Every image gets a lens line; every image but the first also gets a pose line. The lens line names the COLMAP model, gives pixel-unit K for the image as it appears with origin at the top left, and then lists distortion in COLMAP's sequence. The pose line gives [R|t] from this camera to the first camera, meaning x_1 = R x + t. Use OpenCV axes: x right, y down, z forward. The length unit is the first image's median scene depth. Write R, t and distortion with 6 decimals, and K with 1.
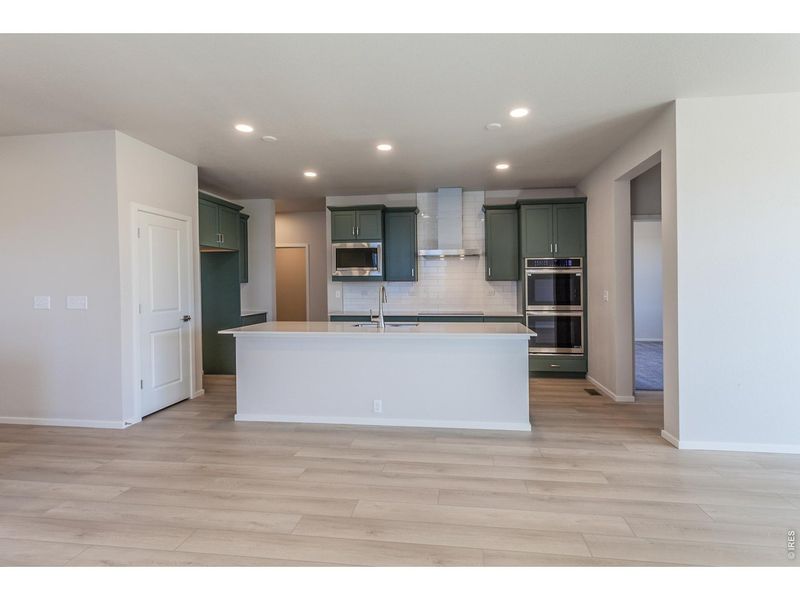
lens RADIAL K [[389.5, 0, 416.6], [0, 389.5, 290.5], [0, 0, 1]] dist [0.000997, 0.000303]
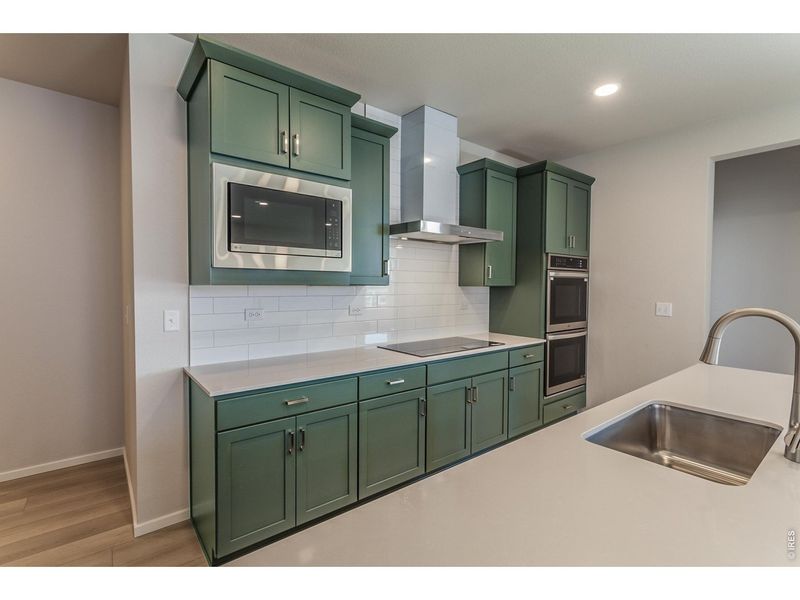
lens RADIAL K [[377.5, 0, 400.0], [0, 377.5, 300.0], [0, 0, 1]] dist [-0.000212, -0.000027]
pose [[0.708383, -0.016574, 0.705634, -0.417709], [0.001383, 0.999755, 0.022094, -0.022400], [-0.705827, -0.014675, 0.708232, 0.867309]]
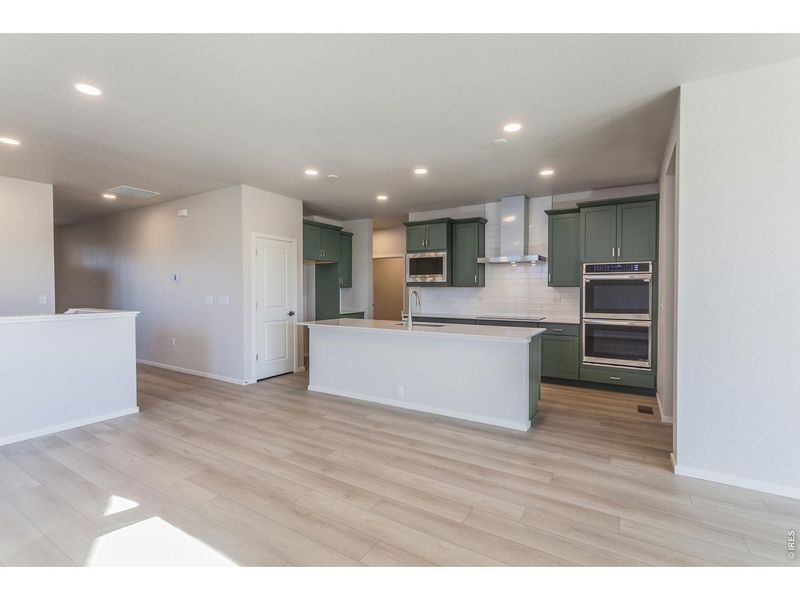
lens RADIAL K [[377.5, 0, 400.0], [0, 377.5, 300.0], [0, 0, 1]] dist [-0.000212, -0.000027]
pose [[0.906616, 0.018427, -0.421554, 0.313663], [-0.012871, 0.999789, 0.016022, -0.002104], [0.421760, -0.009100, 0.906662, -0.042696]]
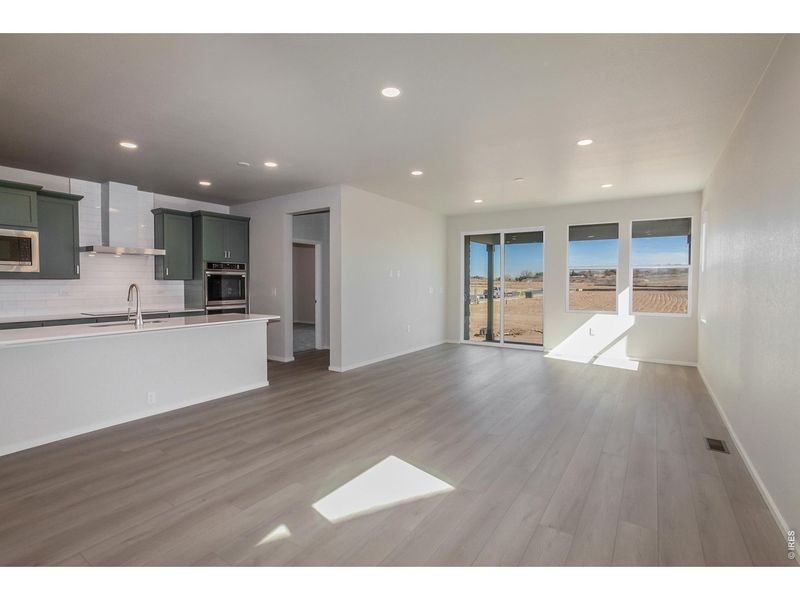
lens RADIAL K [[381.7, 0, 400.1], [0, 381.7, 293.5], [0, 0, 1]] dist [-0.051162, 0.028588]
pose [[0.459272, -0.019034, 0.888092, -0.558803], [0.008564, 0.999819, 0.017000, 0.000562], [-0.888255, -0.000202, 0.459352, -0.059326]]
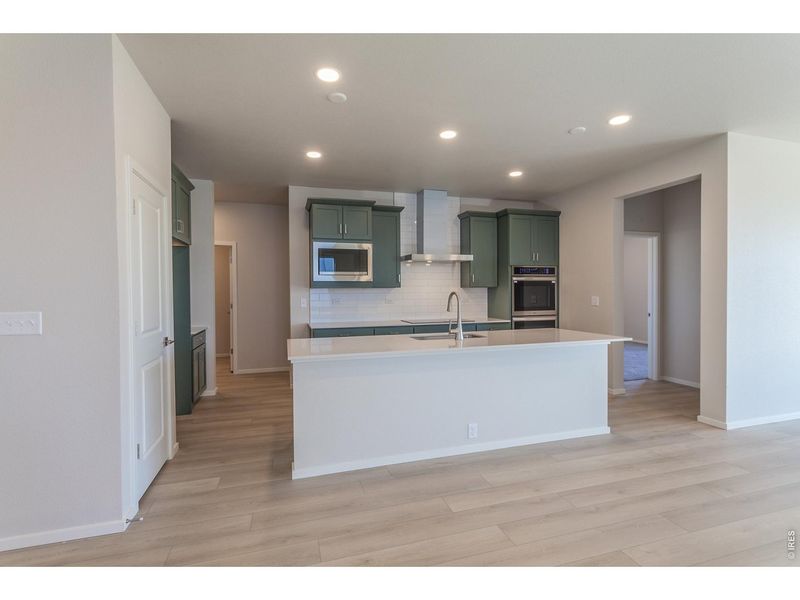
lens RADIAL K [[375.9, 0, 400.0], [0, 375.9, 300.0], [0, 0, 1]] dist [0.002106, 0.000367]
pose [[0.919003, -0.009978, 0.394124, -0.466365], [0.007992, 0.999946, 0.006681, -0.001056], [-0.394169, -0.002990, 0.919033, 0.238036]]
